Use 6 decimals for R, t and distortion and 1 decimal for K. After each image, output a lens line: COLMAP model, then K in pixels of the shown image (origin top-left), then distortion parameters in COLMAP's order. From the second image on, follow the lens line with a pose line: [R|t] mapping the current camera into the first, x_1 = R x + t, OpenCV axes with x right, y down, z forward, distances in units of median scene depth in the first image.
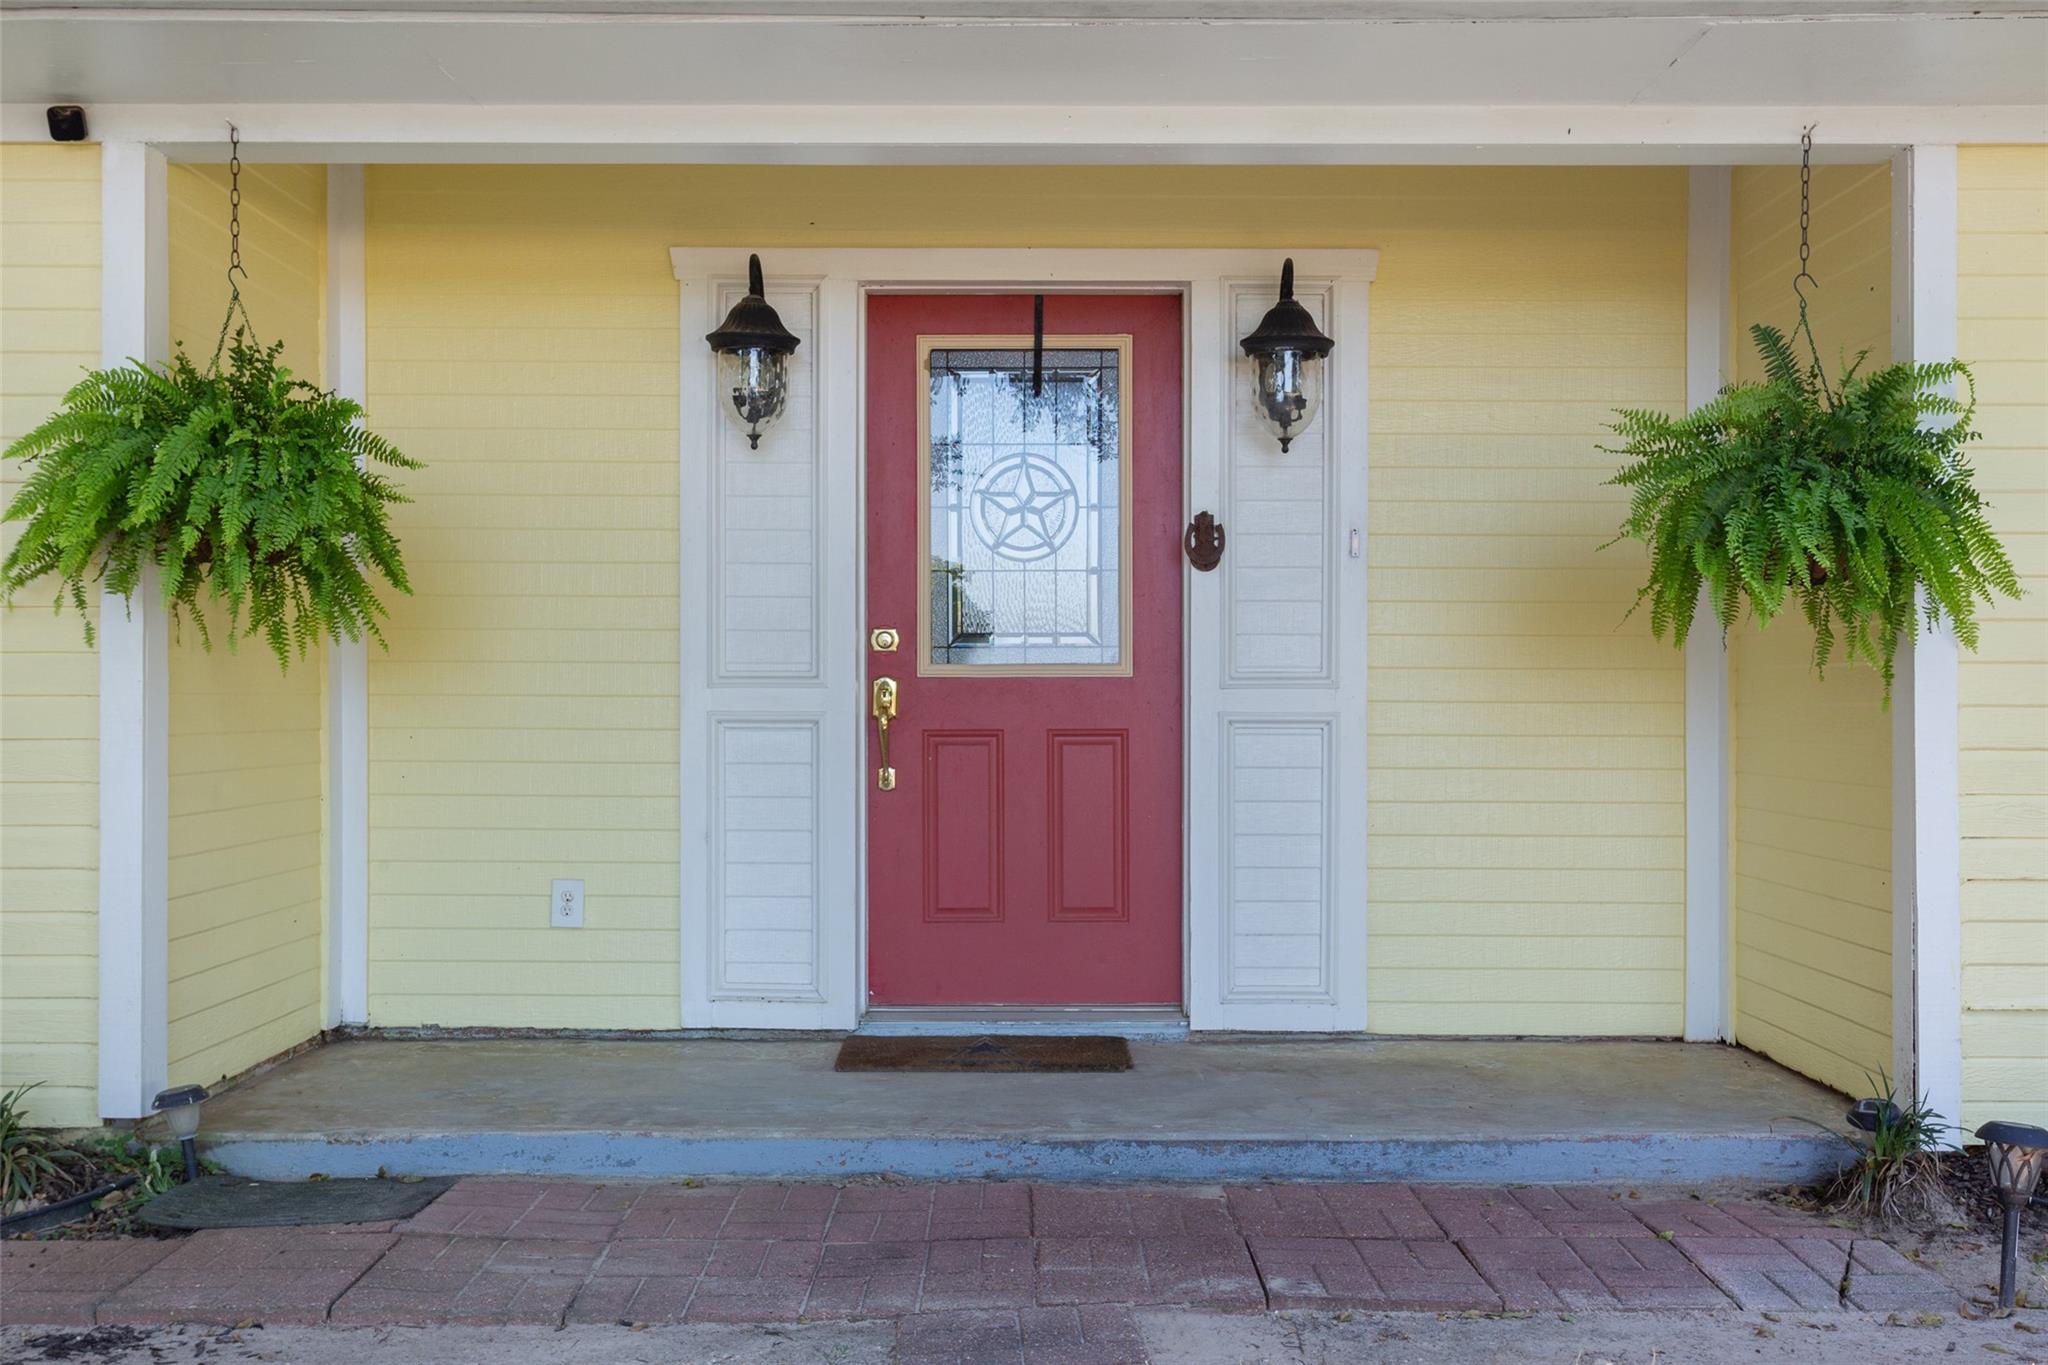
lens RADIAL K [[1993.8, 0, 1038.2], [0, 1993.8, 695.1], [0, 0, 1]] dist [-0.005054, 0.000000]
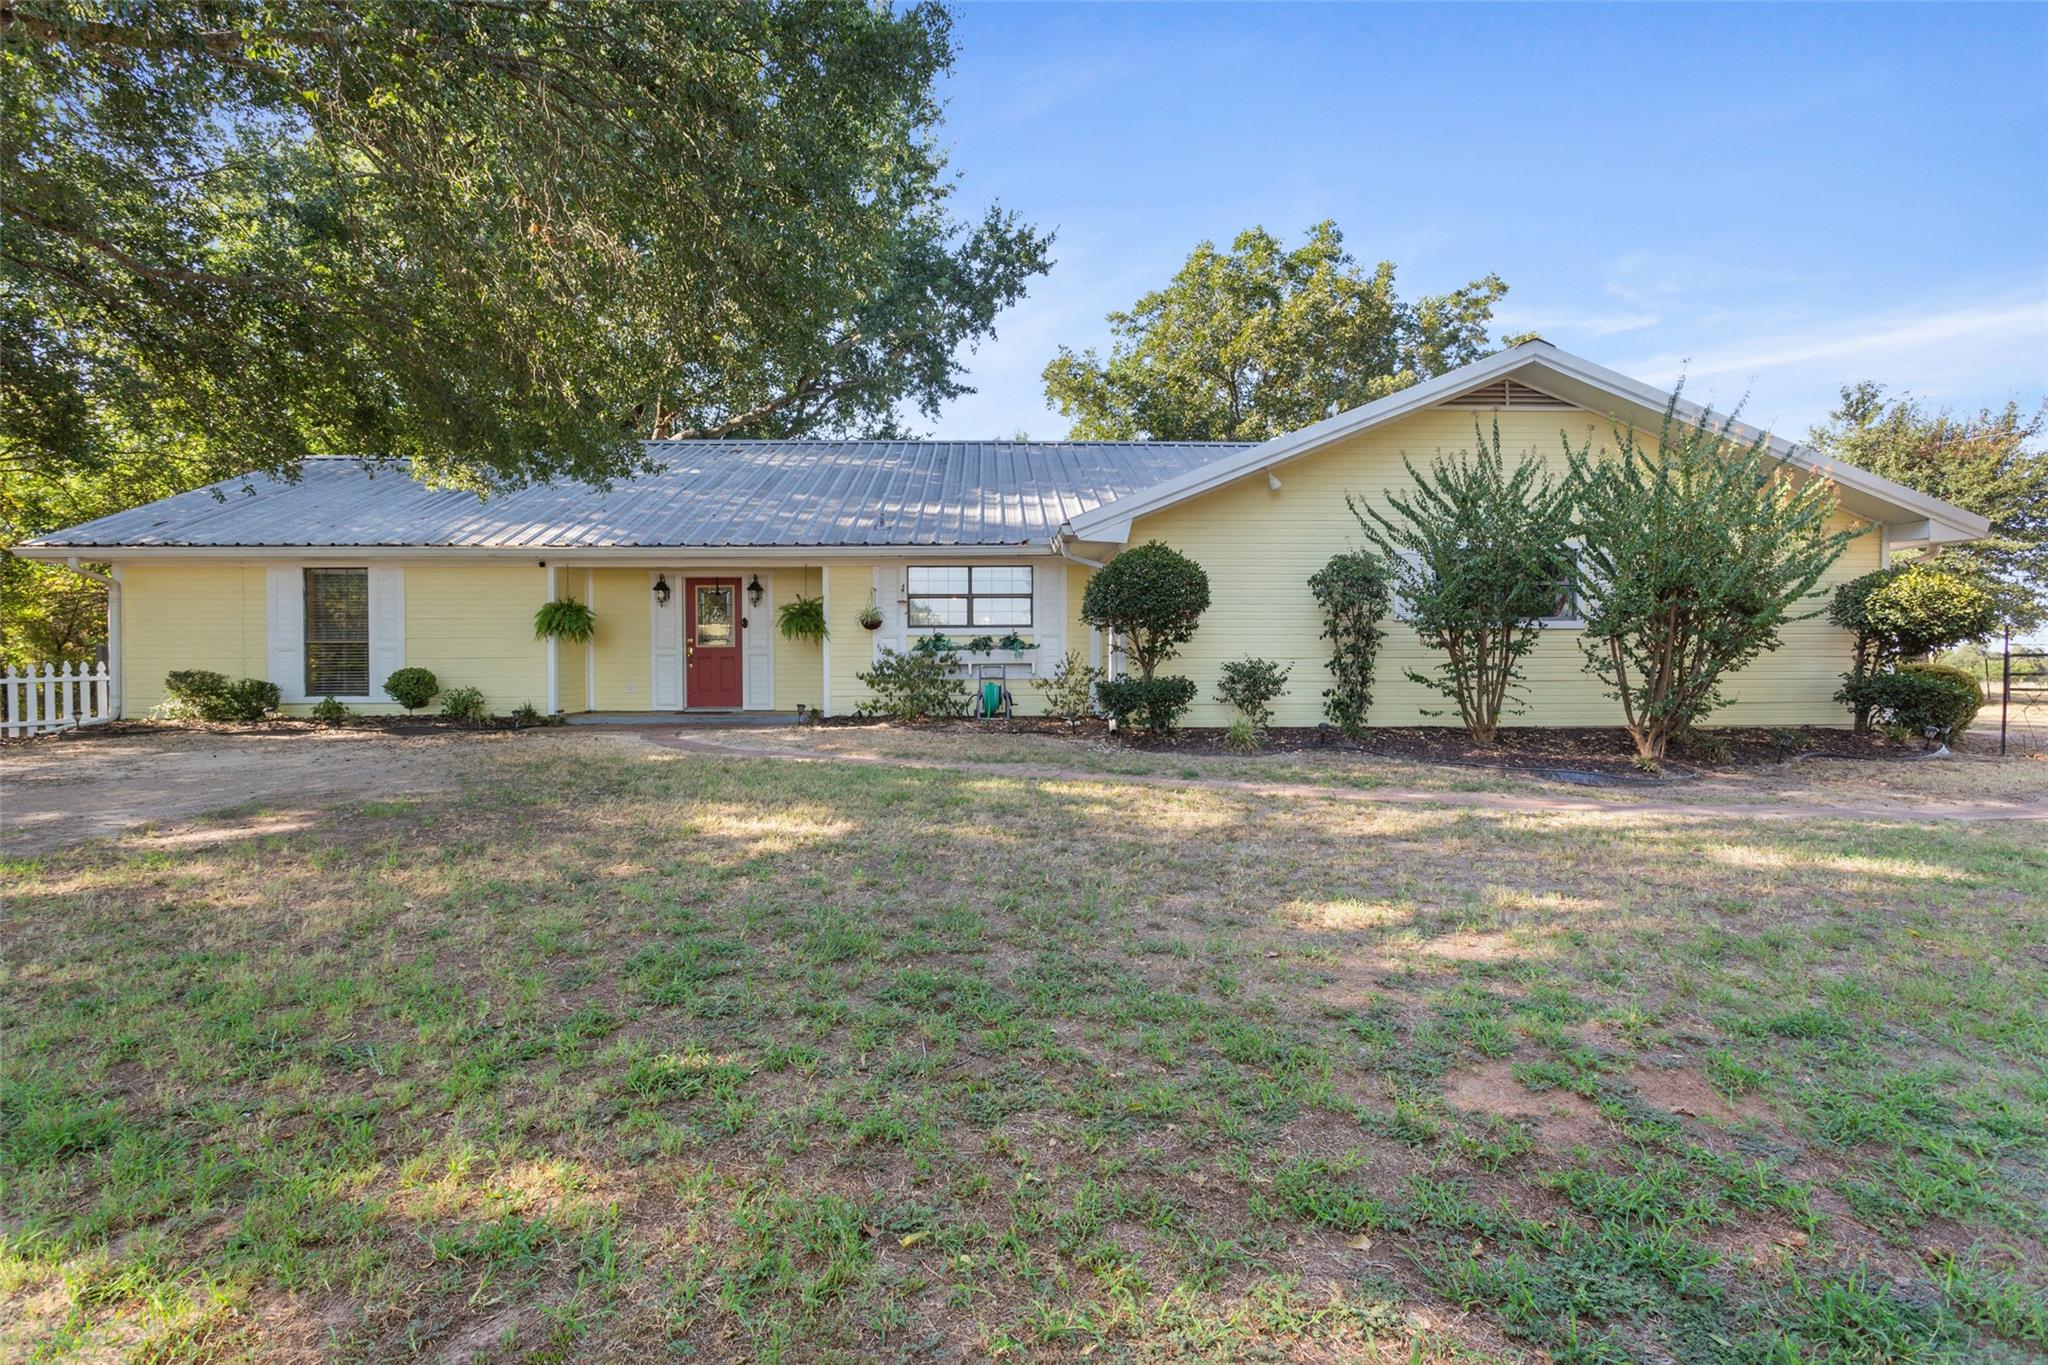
lens RADIAL K [[987.8, 0, 1010.3], [0, 987.8, 669.7], [0, 0, 1]] dist [0.001538, 0.002757]
pose [[0.999943, -0.006879, 0.008197, 0.819634], [0.006772, 0.999891, 0.013085, 0.023405], [-0.008286, -0.013029, 0.999881, -1.814568]]
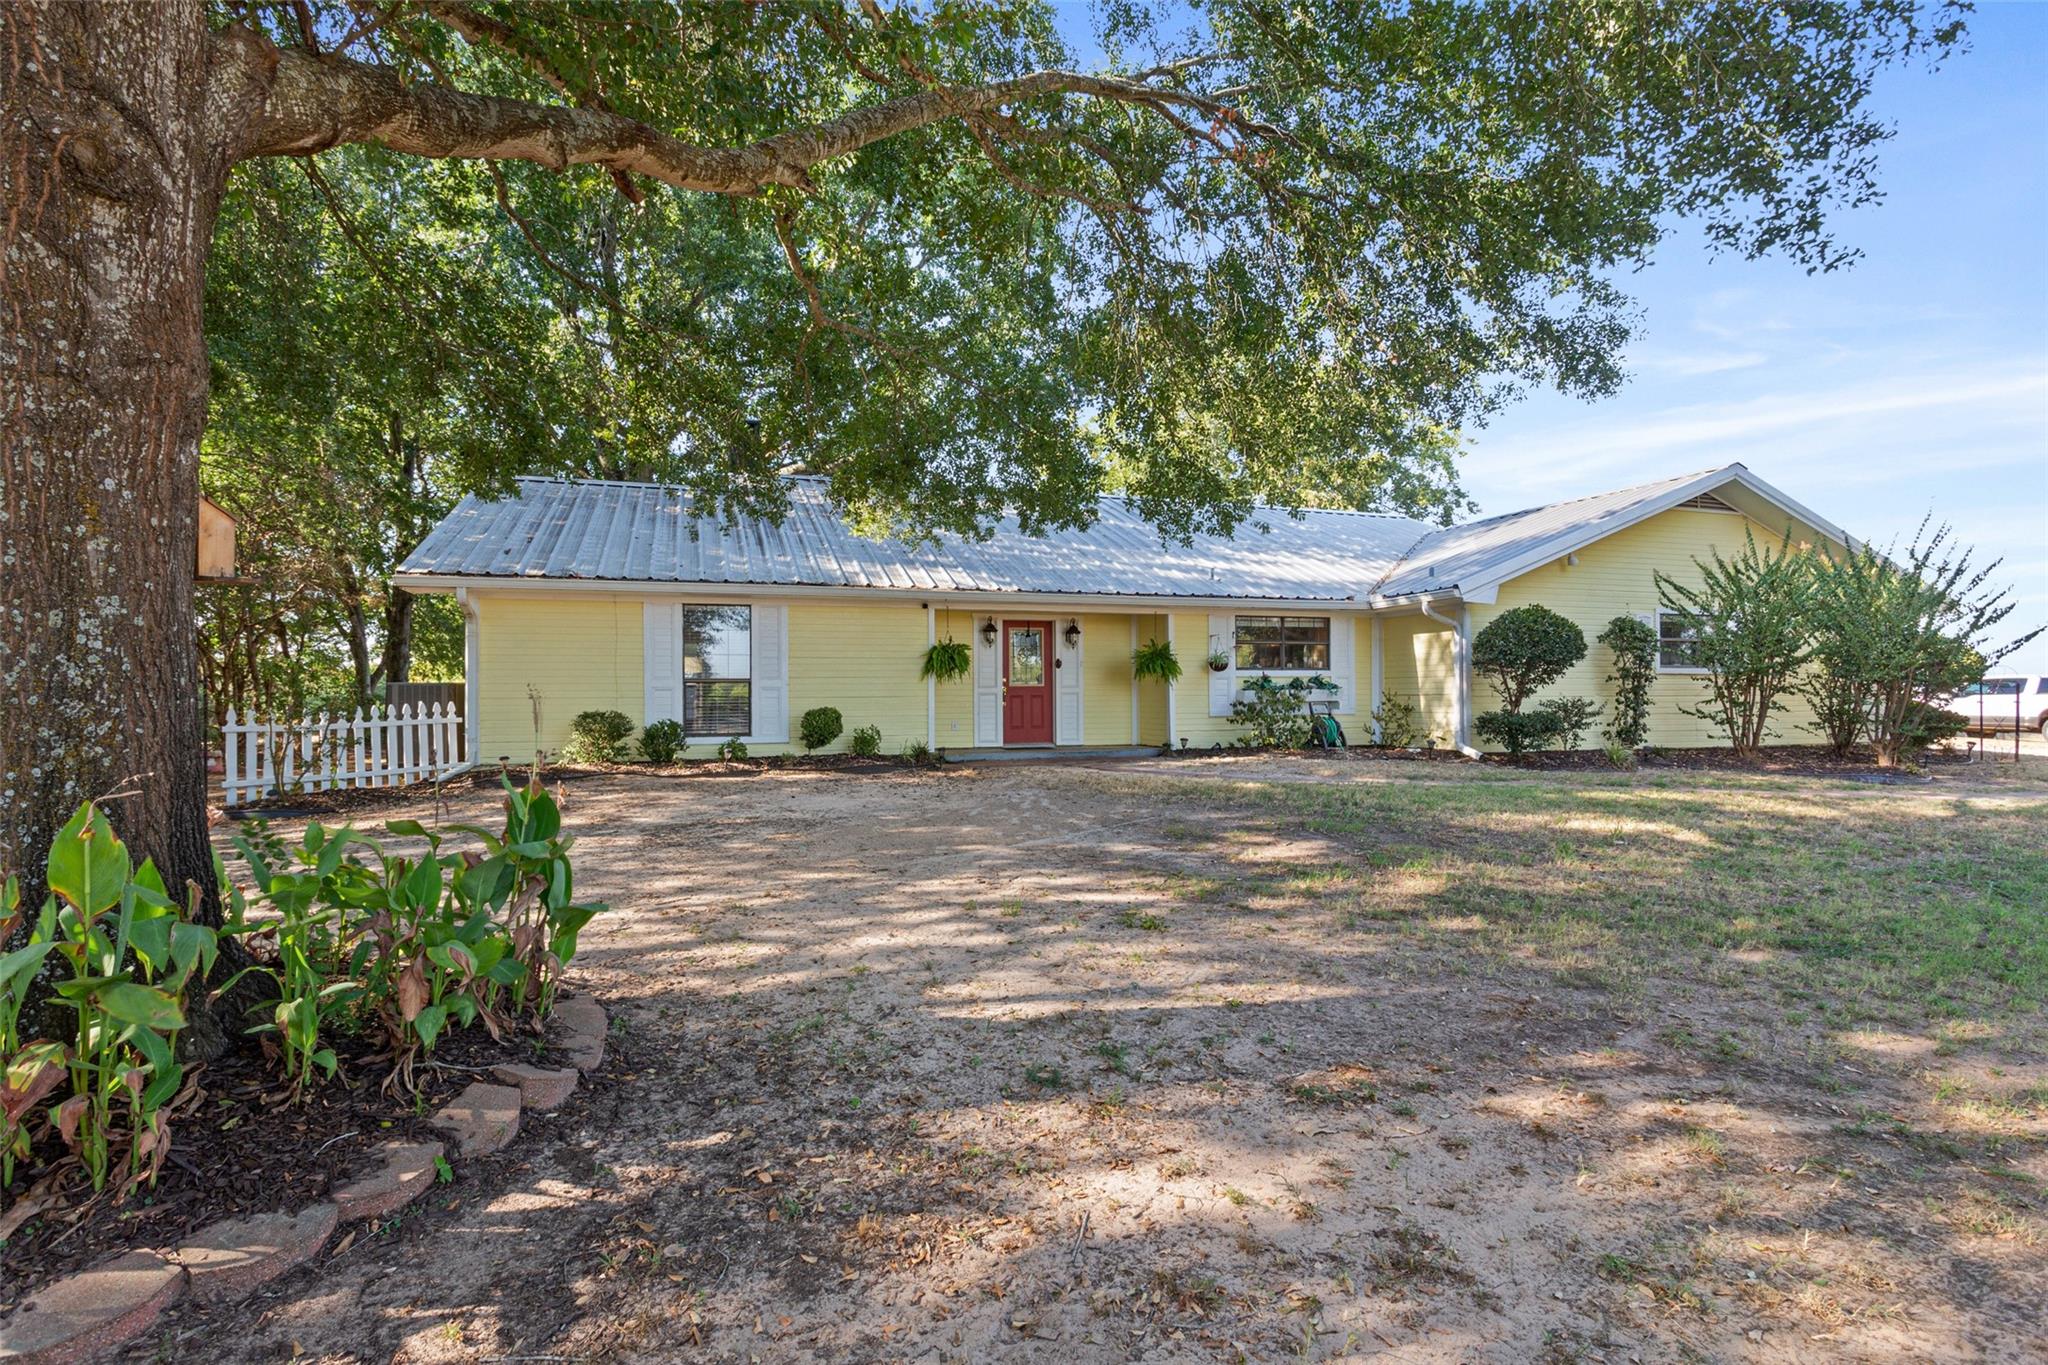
lens RADIAL K [[987.8, 0, 1012.5], [0, 987.8, 678.3], [0, 0, 1]] dist [0.001538, 0.002757]
pose [[0.949570, -0.002702, 0.313544, -0.998222], [0.006089, 0.999933, -0.009823, -0.004474], [-0.313496, 0.011237, 0.949523, -1.817315]]
